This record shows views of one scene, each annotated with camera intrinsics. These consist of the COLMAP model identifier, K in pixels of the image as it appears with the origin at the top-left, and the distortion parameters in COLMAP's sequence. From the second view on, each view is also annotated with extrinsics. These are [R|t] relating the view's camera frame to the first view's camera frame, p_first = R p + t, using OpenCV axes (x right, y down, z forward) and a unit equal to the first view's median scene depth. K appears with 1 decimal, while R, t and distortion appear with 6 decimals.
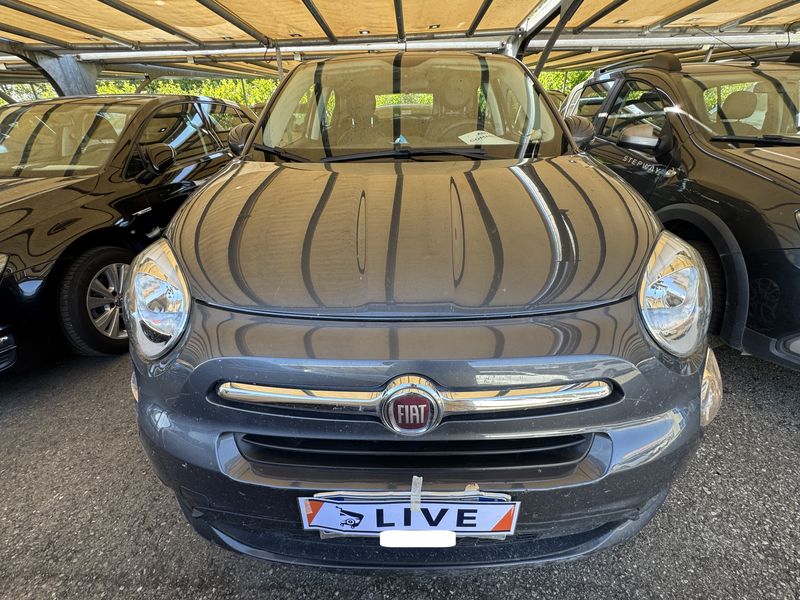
lens RADIAL K [[343.4, 0, 397.2], [0, 343.4, 298.6], [0, 0, 1]] dist [0.002336, 0.000142]
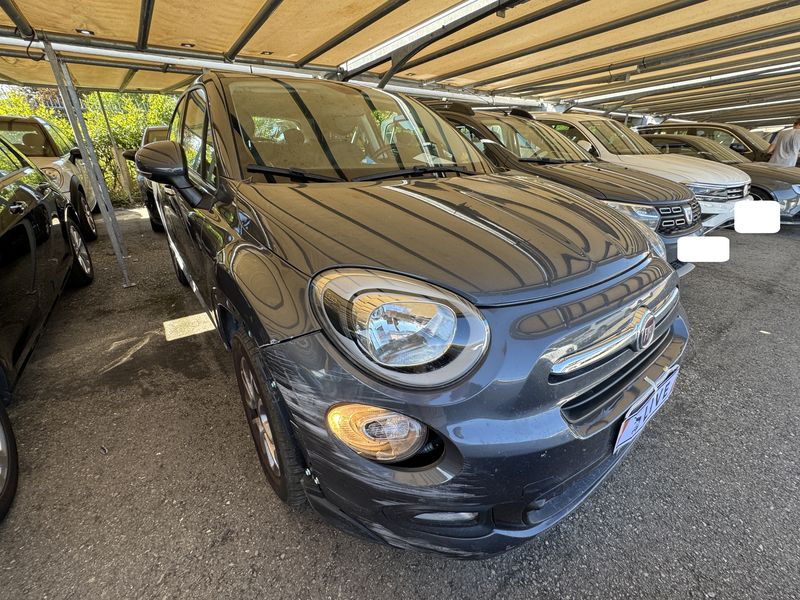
lens RADIAL K [[343.4, 0, 402.3], [0, 343.4, 300.2], [0, 0, 1]] dist [0.002336, 0.000142]
pose [[0.778957, -0.241695, 0.578627, -0.318693], [0.276250, 0.960637, 0.029369, -0.028179], [-0.562949, 0.136969, 0.815063, 0.068996]]
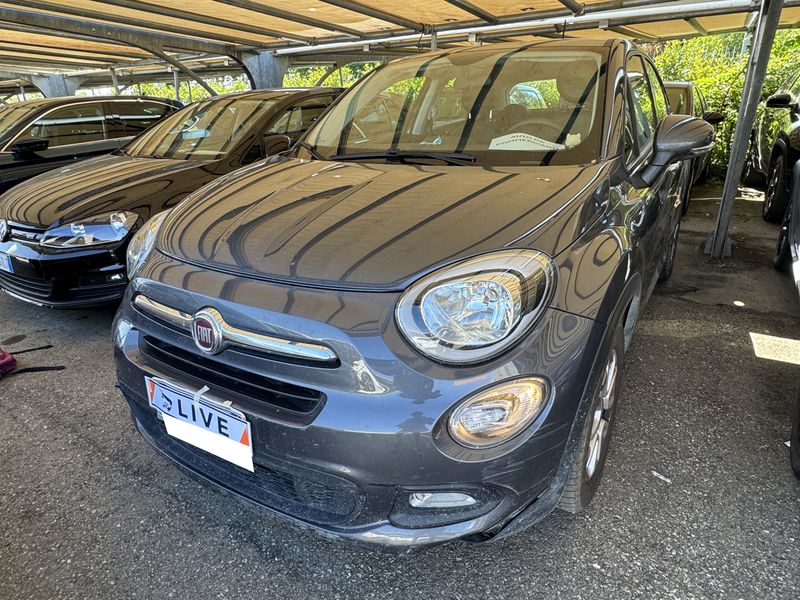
lens RADIAL K [[514.9, 0, 401.0], [0, 514.9, 300.5], [0, 0, 1]] dist [-0.003542, -0.000578]
pose [[0.858665, 0.180444, -0.479723, 0.342958], [-0.229967, 0.972112, -0.045971, 0.023113], [0.458049, 0.149795, 0.876215, -0.100868]]
